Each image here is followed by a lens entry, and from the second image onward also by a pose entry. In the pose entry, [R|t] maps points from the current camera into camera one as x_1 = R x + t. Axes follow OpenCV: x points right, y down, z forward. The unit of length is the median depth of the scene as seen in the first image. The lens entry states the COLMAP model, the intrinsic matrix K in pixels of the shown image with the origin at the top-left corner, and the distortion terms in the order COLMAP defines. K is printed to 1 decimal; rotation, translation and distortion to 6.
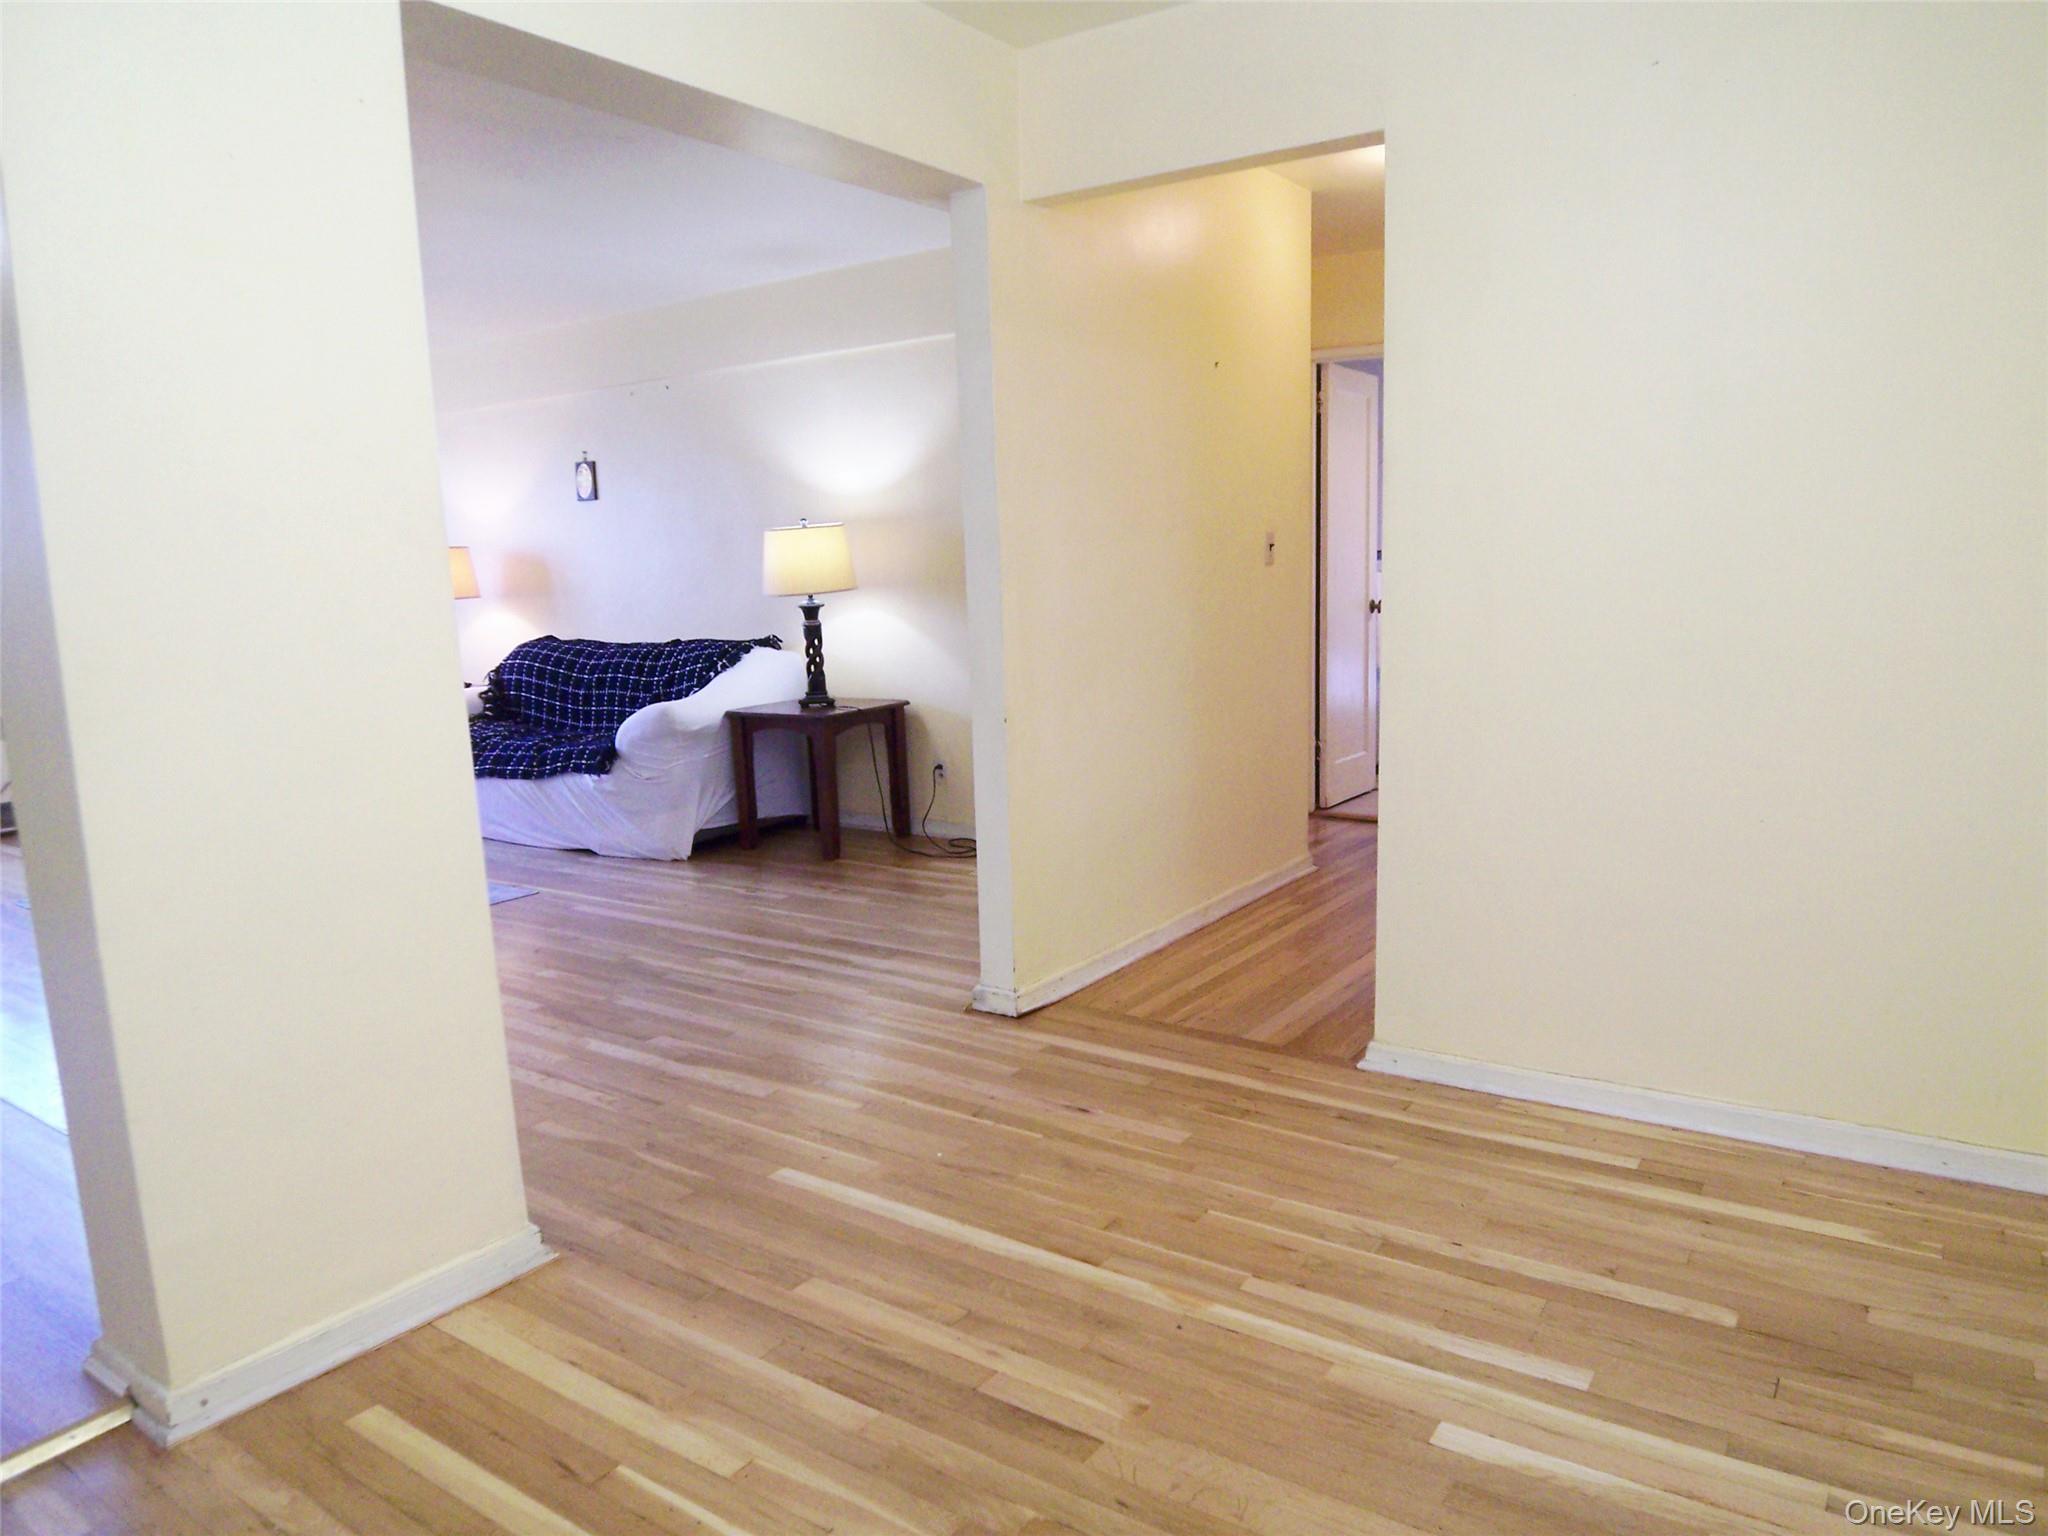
lens RADIAL K [[1374.0, 0, 1030.9], [0, 1374.0, 789.7], [0, 0, 1]] dist [0.003364, -0.065296]
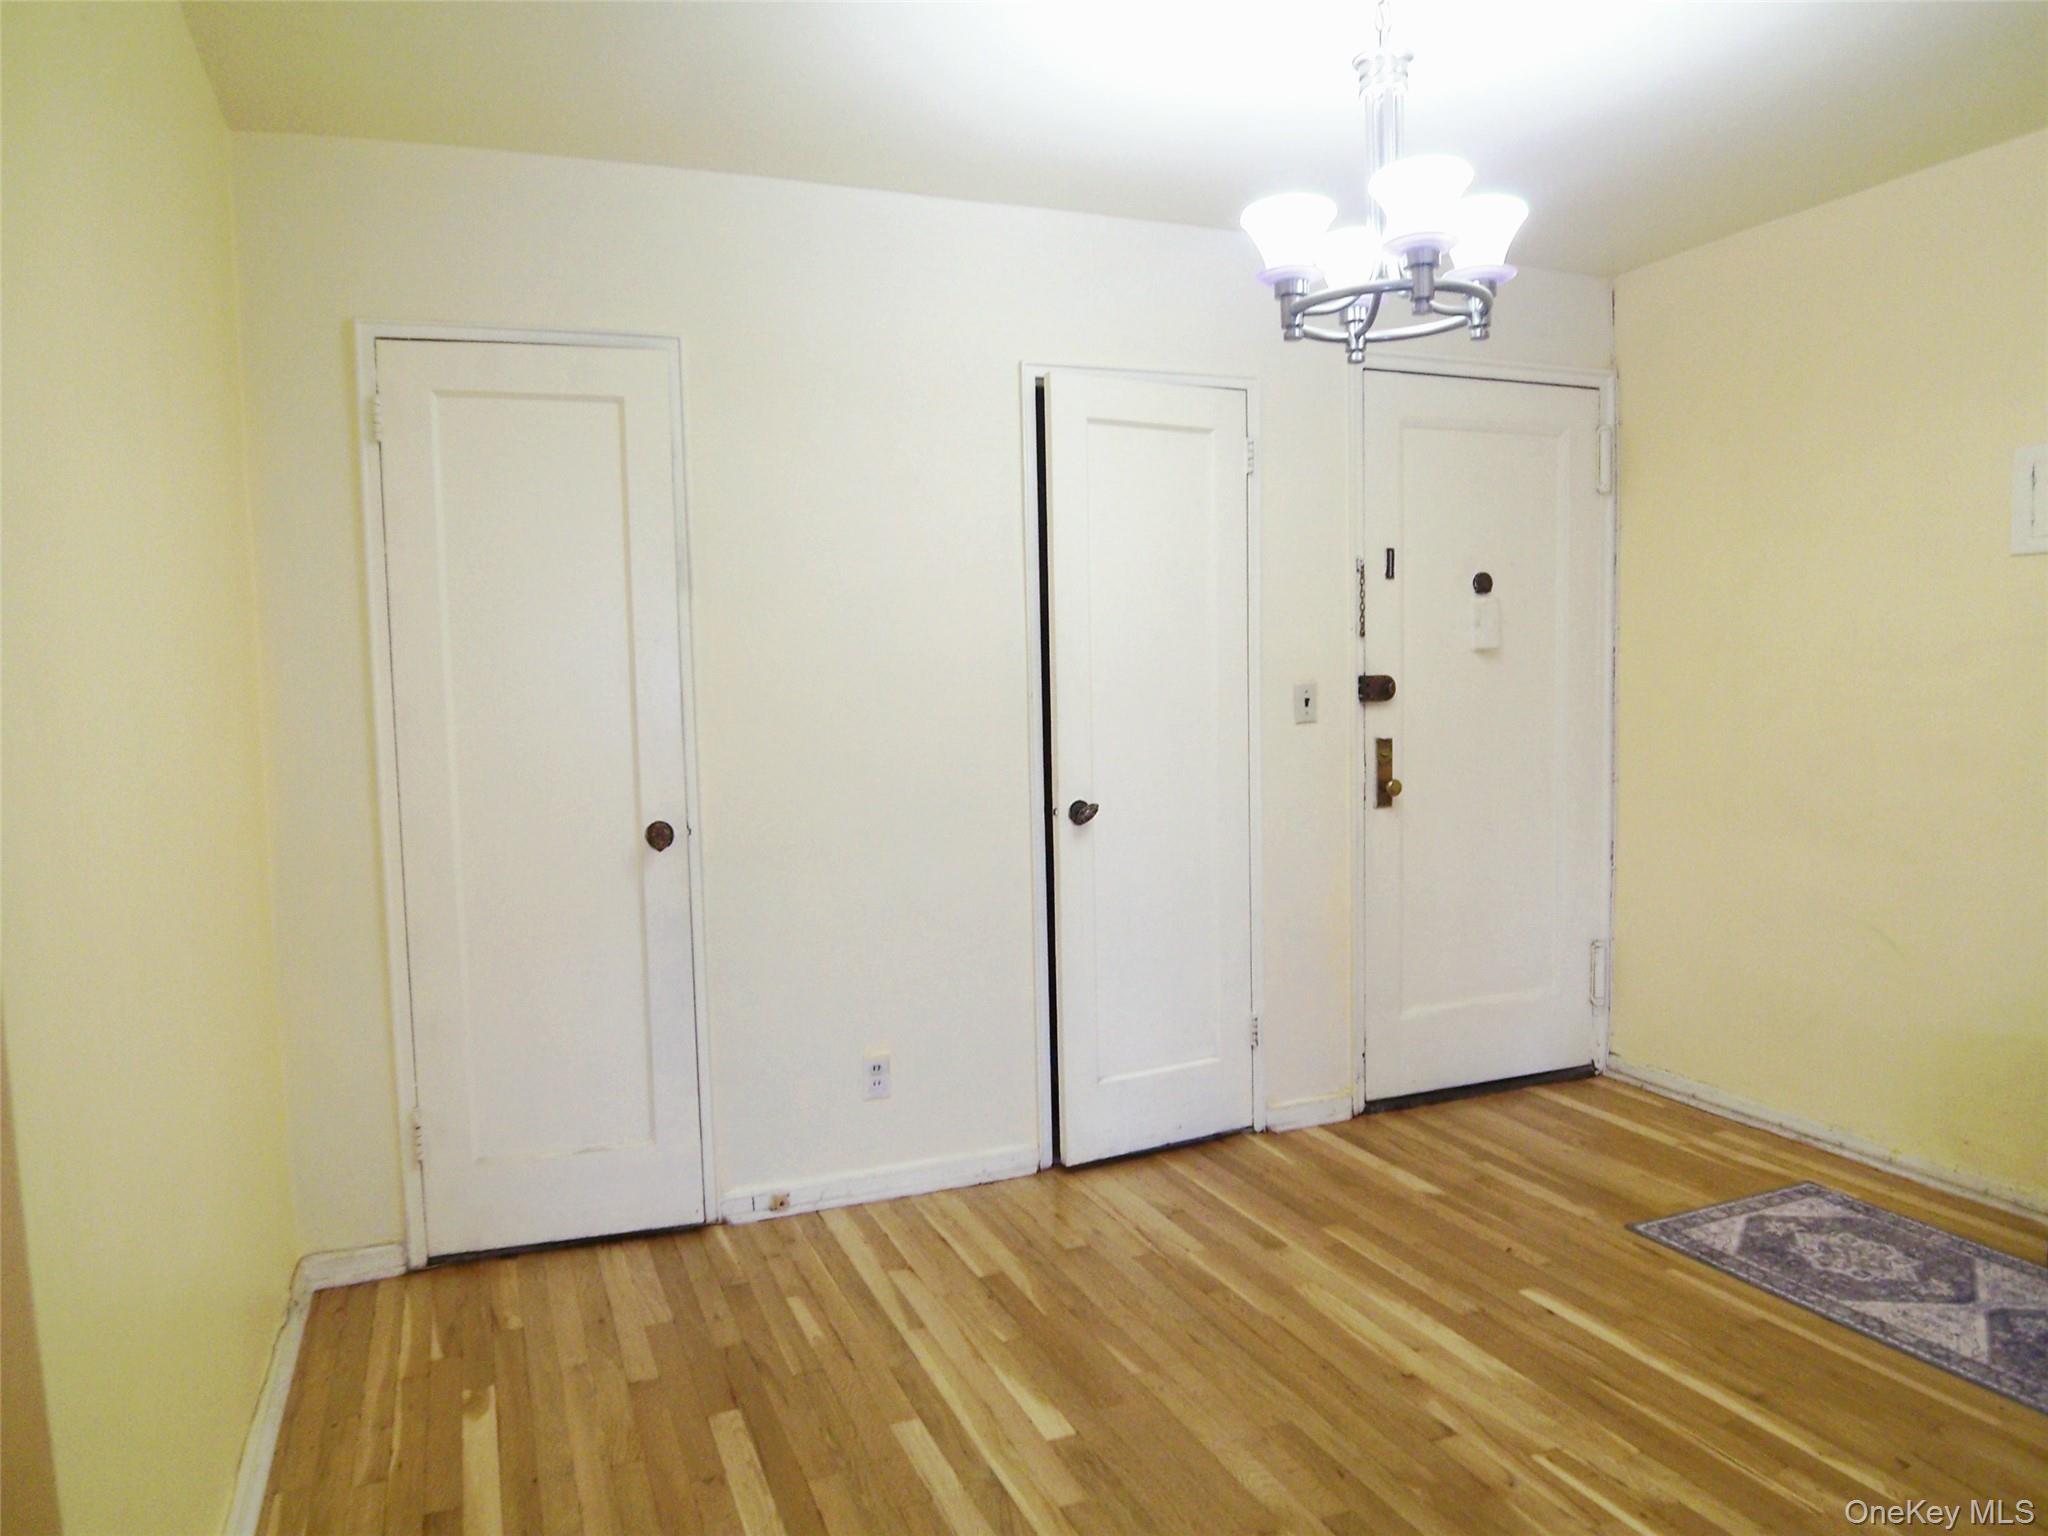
lens RADIAL K [[1373.4, 0, 1022.2], [0, 1373.4, 781.4], [0, 0, 1]] dist [-0.009172, -0.036621]
pose [[-0.834384, 0.010861, 0.551077, -0.111603], [0.139684, 0.971334, 0.192352, -0.106239], [-0.533191, 0.237472, -0.811982, 0.593923]]
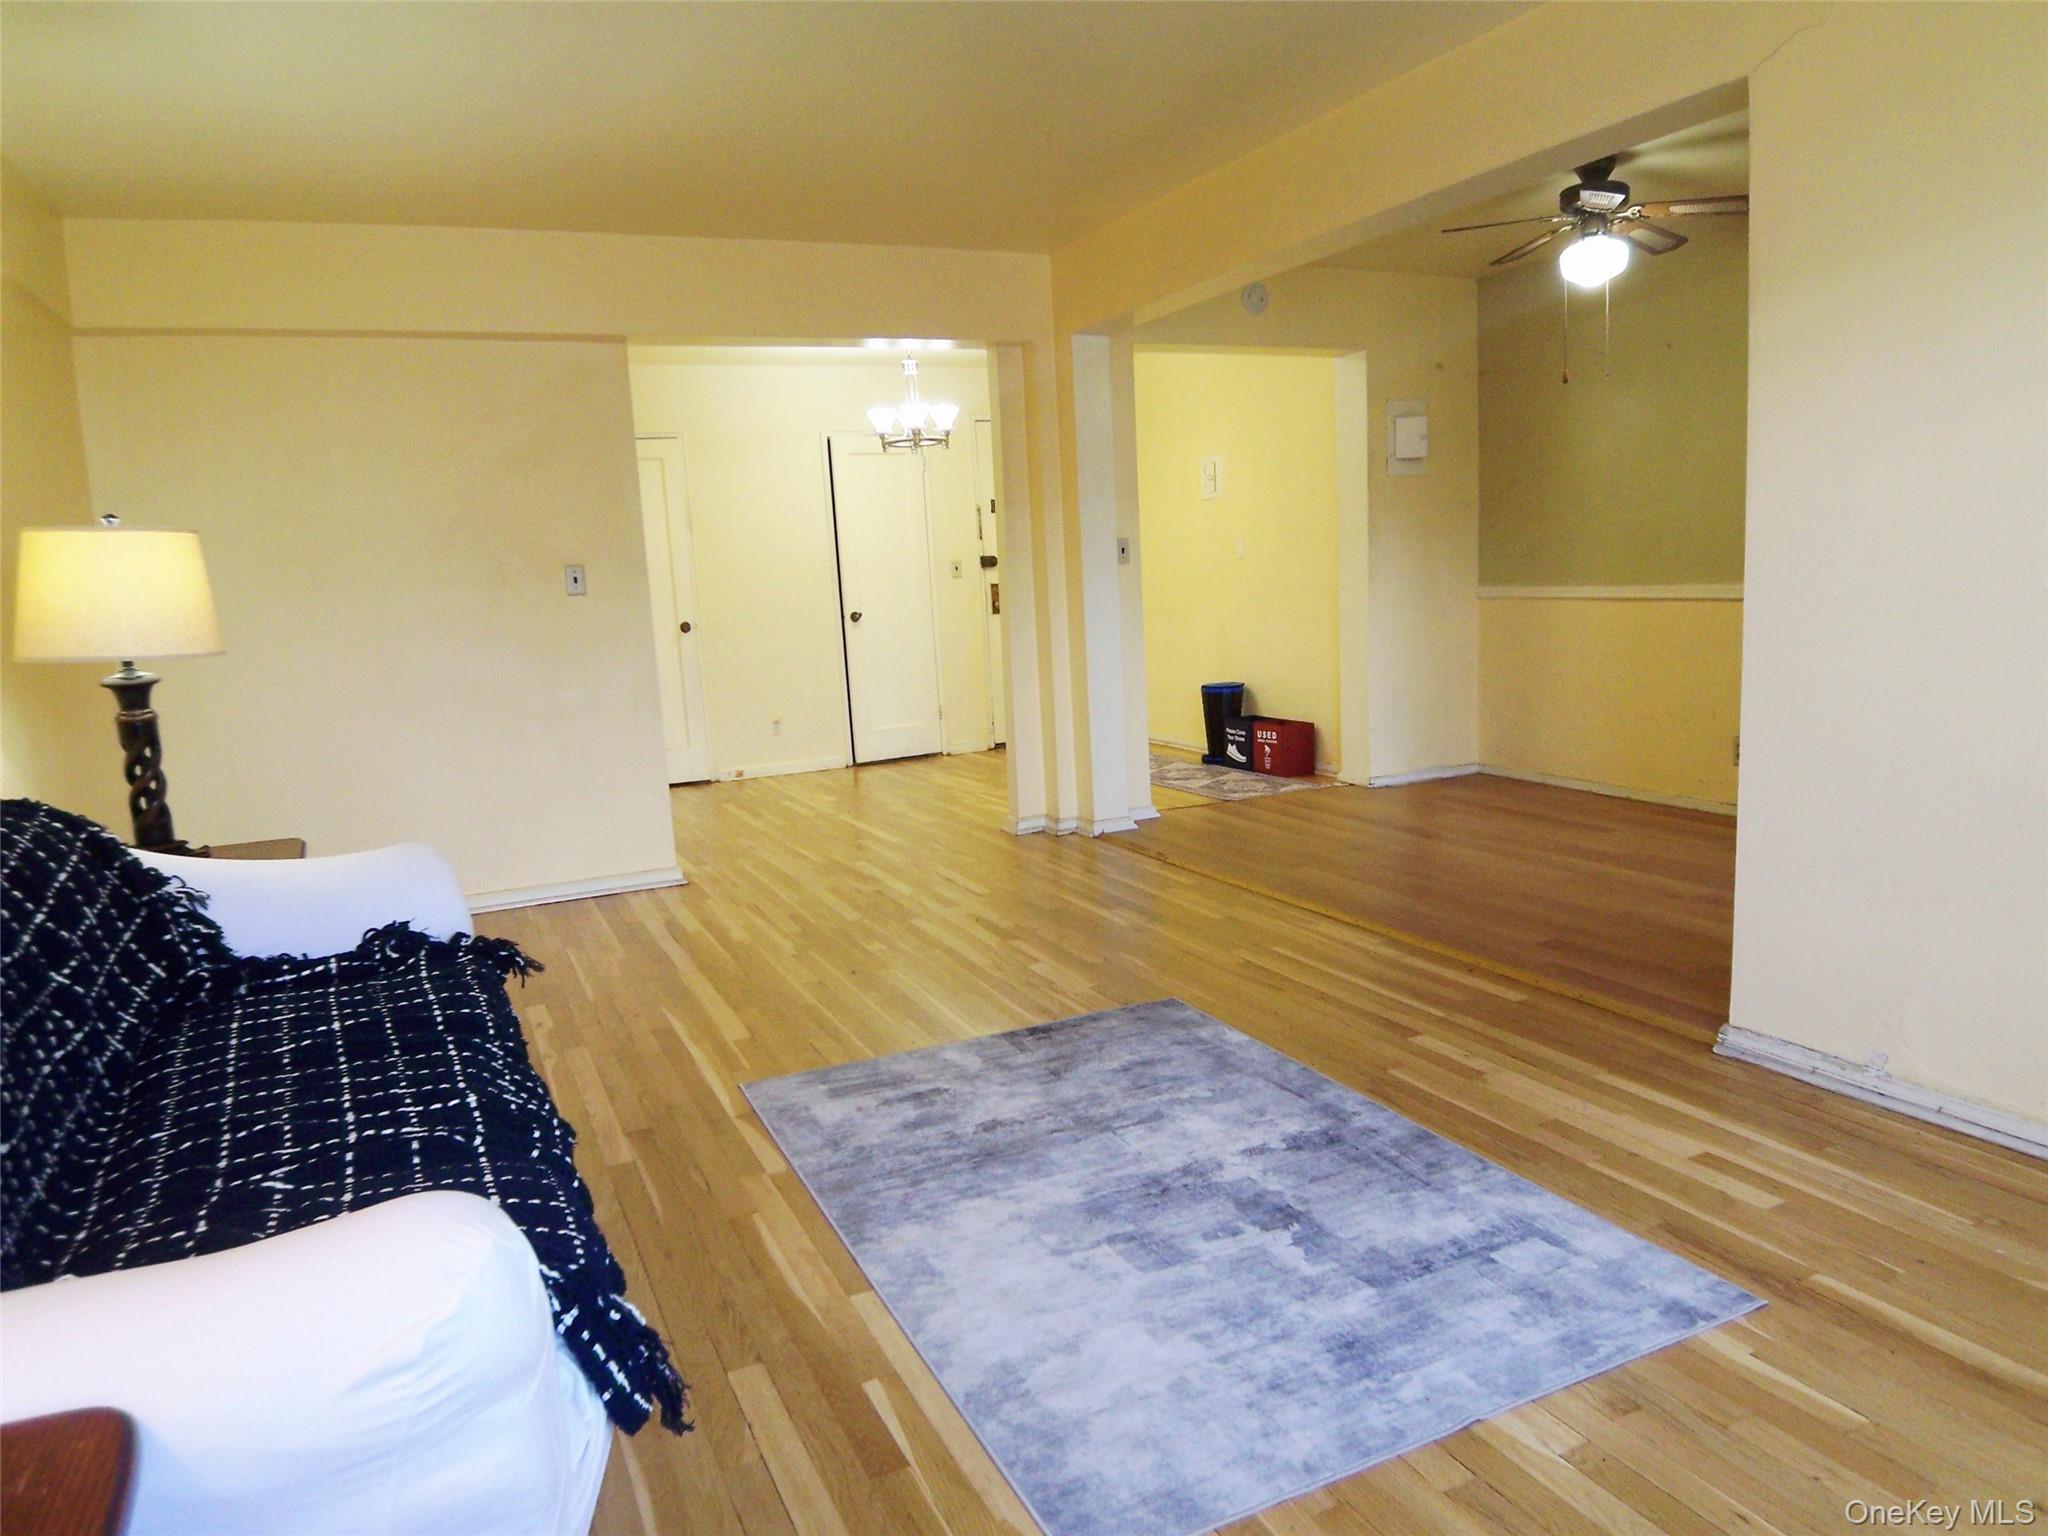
lens RADIAL K [[1374.0, 0, 1030.9], [0, 1374.0, 789.7], [0, 0, 1]] dist [0.003364, -0.065296]
pose [[-0.857239, -0.001840, 0.514915, -0.695263], [0.166862, 0.945039, 0.281173, -0.178076], [-0.487132, 0.326953, -0.809818, 1.228655]]
